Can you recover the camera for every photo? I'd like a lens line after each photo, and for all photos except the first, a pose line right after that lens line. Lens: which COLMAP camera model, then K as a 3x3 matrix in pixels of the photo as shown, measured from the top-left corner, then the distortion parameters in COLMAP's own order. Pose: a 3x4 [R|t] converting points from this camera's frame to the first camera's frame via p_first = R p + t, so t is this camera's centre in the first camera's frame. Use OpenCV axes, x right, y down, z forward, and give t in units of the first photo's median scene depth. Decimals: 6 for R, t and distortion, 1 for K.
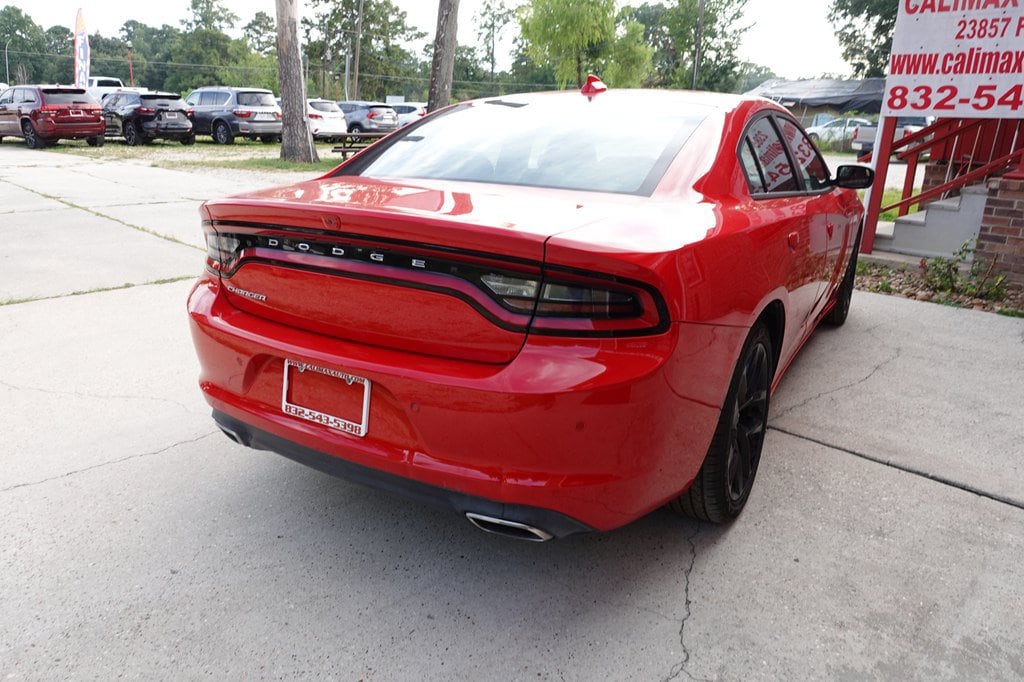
lens RADIAL K [[707.9, 0, 507.9], [0, 707.9, 333.6], [0, 0, 1]] dist [-0.001446, -0.001130]
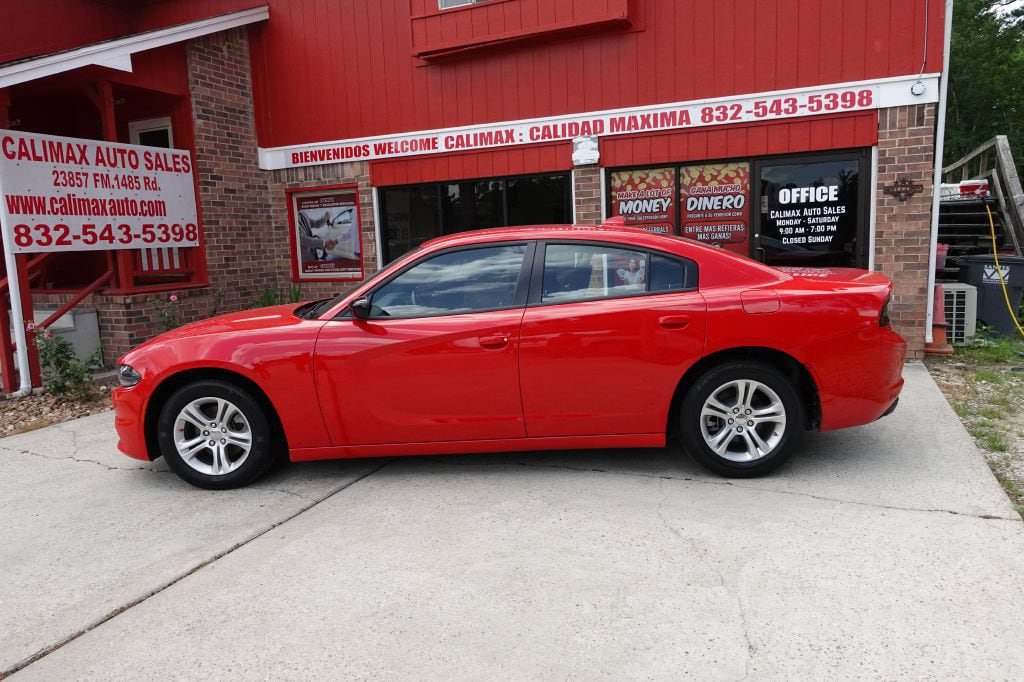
lens RADIAL K [[707.9, 0, 516.8], [0, 707.9, 342.2], [0, 0, 1]] dist [-0.001446, -0.001130]
pose [[-0.347742, -0.138301, 0.927334, -0.724730], [0.312316, 0.915489, 0.253650, -0.243118], [-0.884044, 0.377826, -0.275160, 0.754763]]
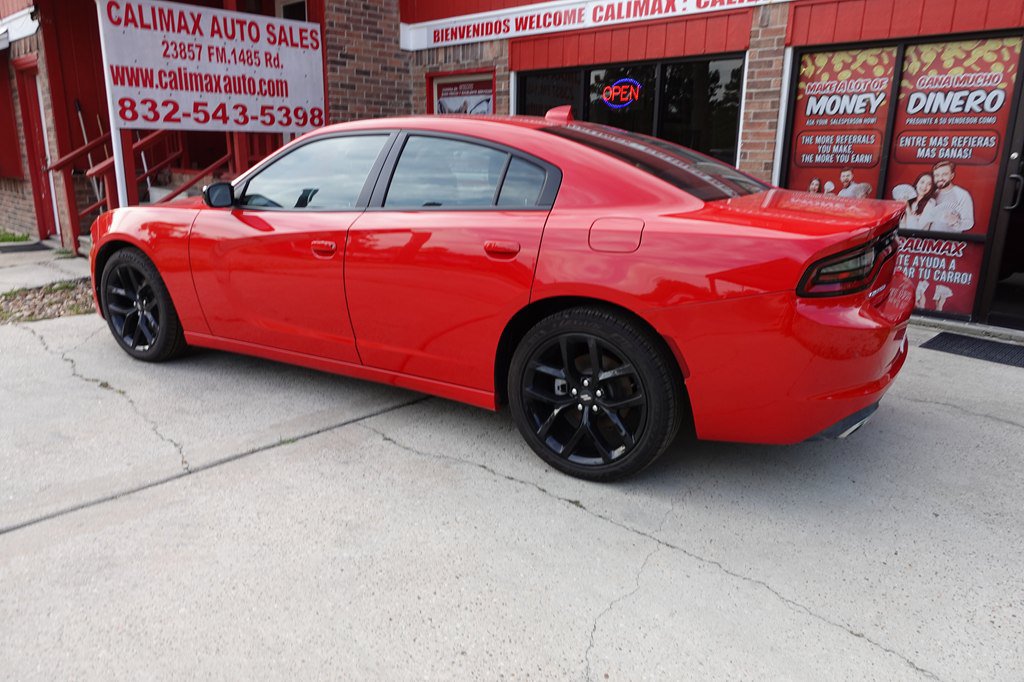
lens RADIAL K [[707.9, 0, 515.0], [0, 707.9, 340.7], [0, 0, 1]] dist [-0.001446, -0.001130]
pose [[-0.007979, -0.278817, 0.960311, -0.534654], [0.284090, 0.920139, 0.269513, -0.157901], [-0.958764, 0.274965, 0.071868, 0.529294]]
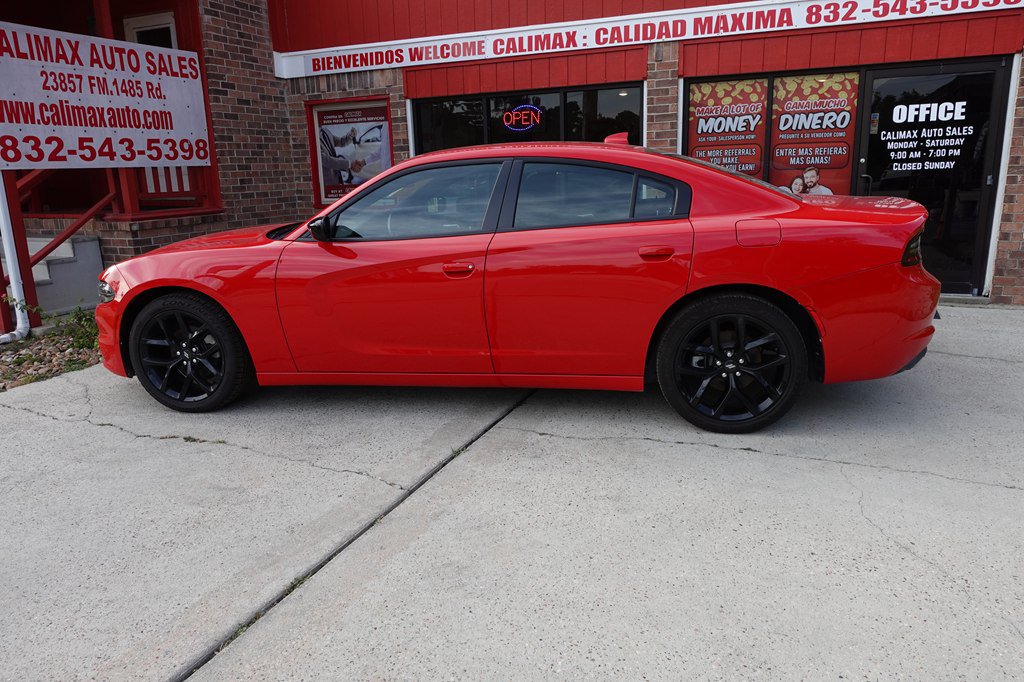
lens RADIAL K [[707.9, 0, 515.3], [0, 707.9, 340.9], [0, 0, 1]] dist [-0.001446, -0.001130]
pose [[-0.352985, -0.230883, 0.906694, -0.553281], [0.300101, 0.889935, 0.343447, -0.250603], [-0.886195, 0.393331, -0.244846, 0.805794]]
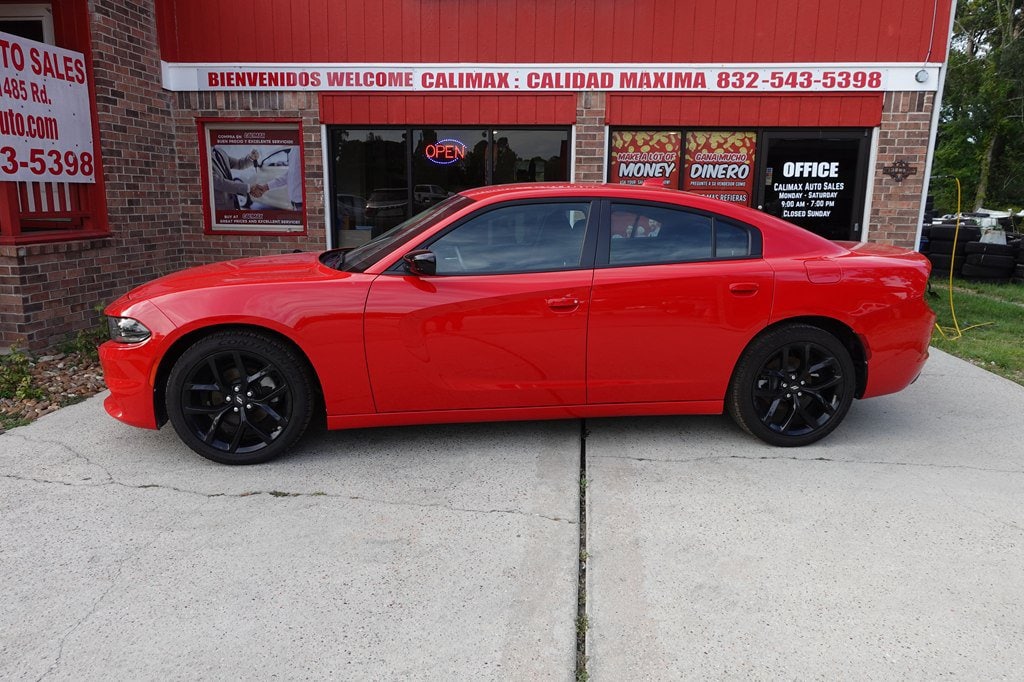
lens RADIAL K [[707.9, 0, 514.4], [0, 707.9, 339.2], [0, 0, 1]] dist [-0.001446, -0.001130]
pose [[-0.623030, -0.182394, 0.760635, -0.432193], [0.208295, 0.898633, 0.386098, -0.327471], [-0.753954, 0.398987, -0.521884, 1.031078]]
